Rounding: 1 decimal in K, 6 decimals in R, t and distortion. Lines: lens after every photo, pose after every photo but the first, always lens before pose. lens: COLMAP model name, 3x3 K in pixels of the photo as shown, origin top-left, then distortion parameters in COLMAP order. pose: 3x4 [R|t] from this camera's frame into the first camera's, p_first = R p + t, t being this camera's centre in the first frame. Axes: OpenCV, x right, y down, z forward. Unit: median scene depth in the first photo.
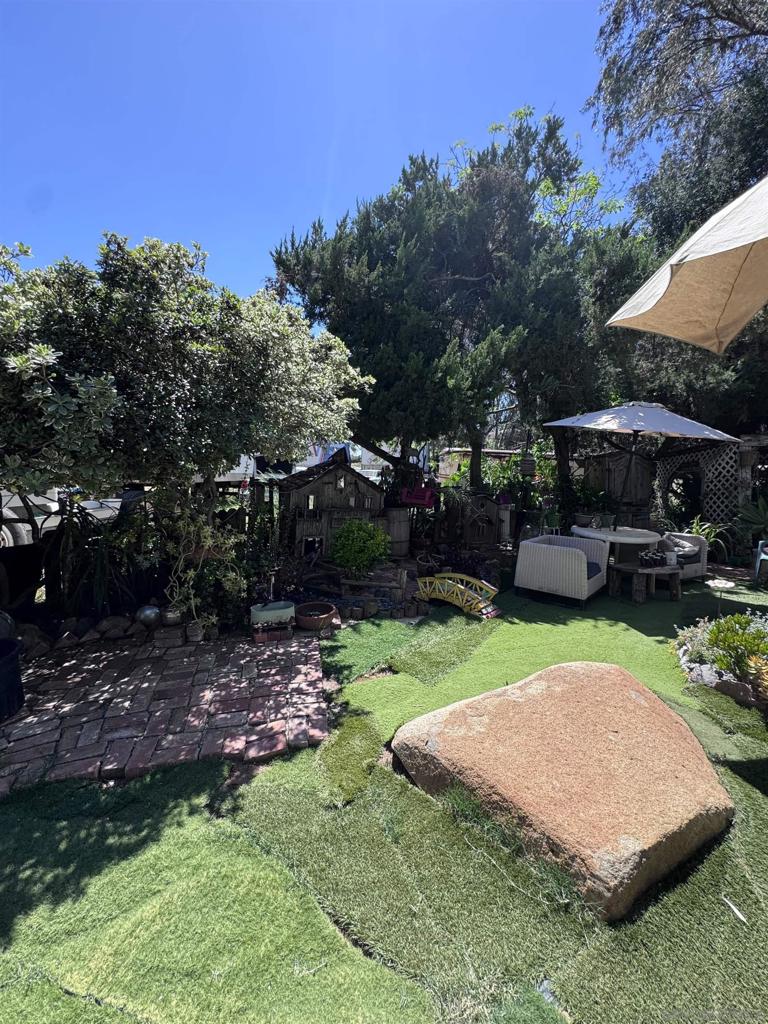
lens RADIAL K [[413.8, 0, 383.9], [0, 413.8, 511.4], [0, 0, 1]] dist [-0.002182, -0.000282]
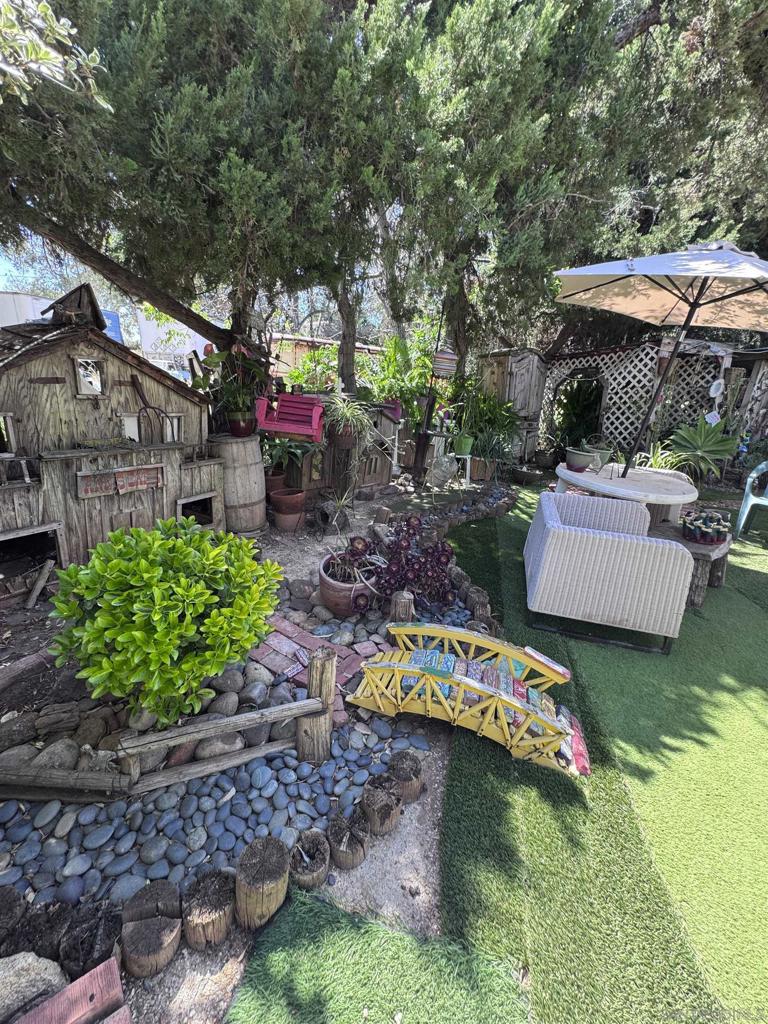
lens RADIAL K [[413.8, 0, 384.3], [0, 413.8, 512.8], [0, 0, 1]] dist [-0.002182, -0.000282]
pose [[0.899473, -0.102057, 0.424891, -0.027475], [-0.000903, 0.971908, 0.235360, -0.034031], [-0.436974, -0.212084, 0.874113, 0.432903]]
